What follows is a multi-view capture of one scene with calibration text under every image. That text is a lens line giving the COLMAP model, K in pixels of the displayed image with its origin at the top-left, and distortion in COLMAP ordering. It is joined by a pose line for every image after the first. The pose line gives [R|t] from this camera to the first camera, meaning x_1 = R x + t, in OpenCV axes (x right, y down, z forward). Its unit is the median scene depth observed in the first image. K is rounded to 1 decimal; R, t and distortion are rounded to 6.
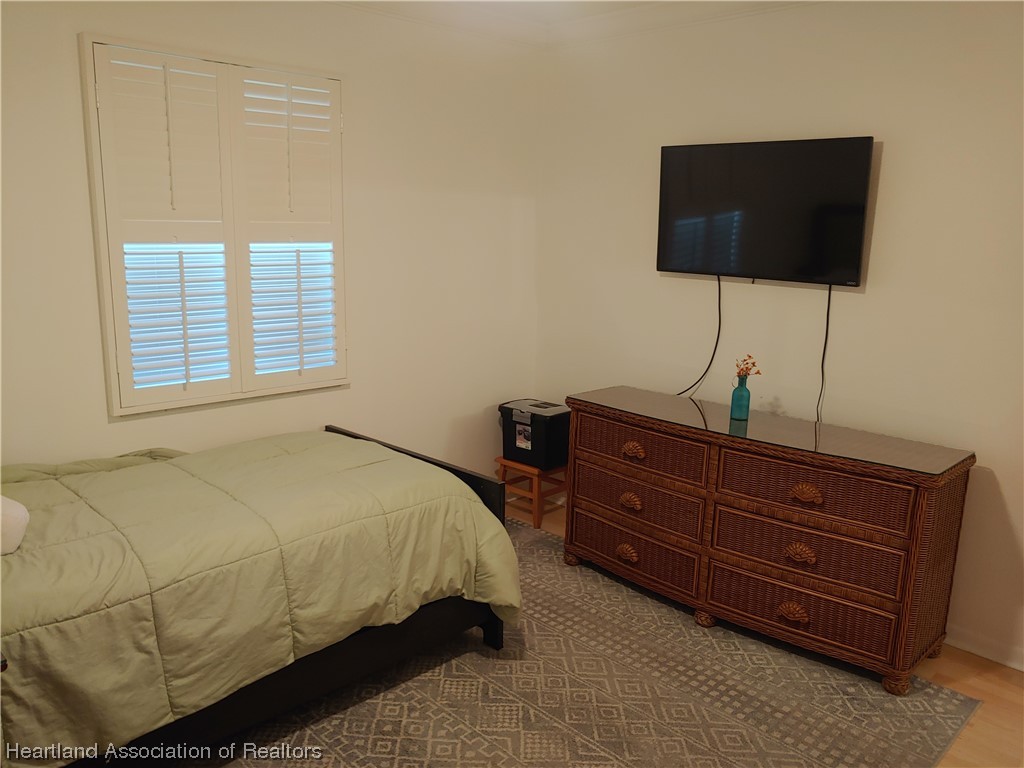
lens RADIAL K [[744.3, 0, 512.0], [0, 744.3, 395.9], [0, 0, 1]] dist [-0.073152, 0.005924]
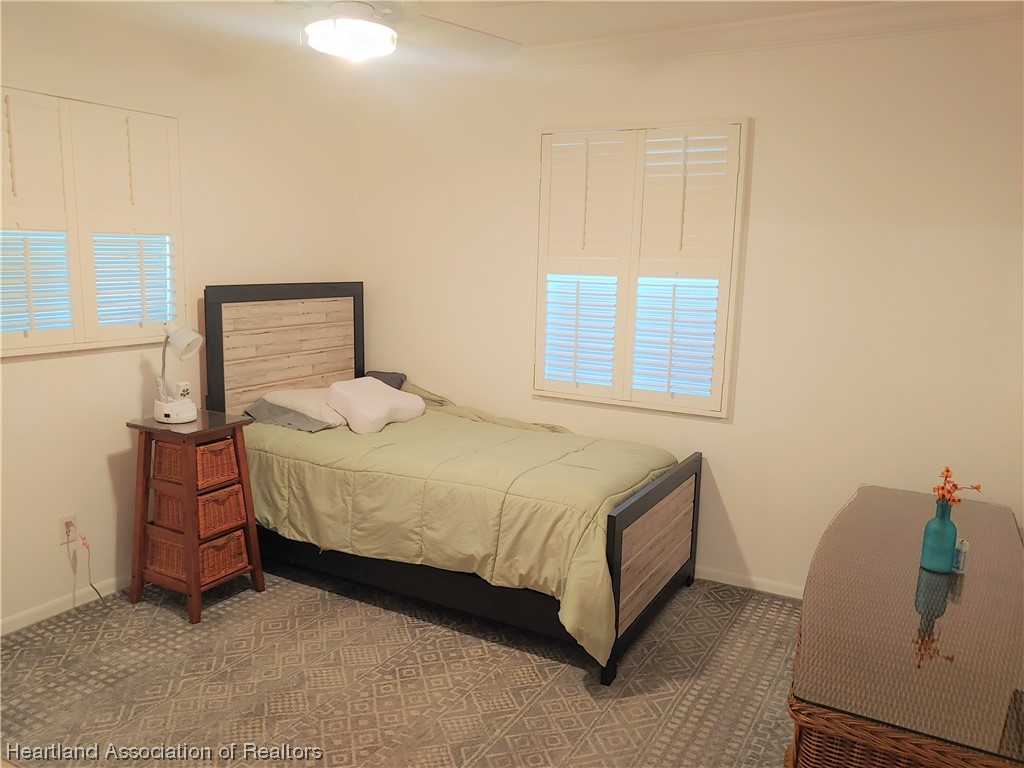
lens RADIAL K [[777.8, 0, 503.5], [0, 777.8, 382.3], [0, 0, 1]] dist [-0.013377, -0.043265]
pose [[0.289017, 0.138685, -0.947225, 1.034846], [-0.221360, 0.972318, 0.074818, -0.115733], [0.931380, 0.188054, 0.311715, 0.572749]]
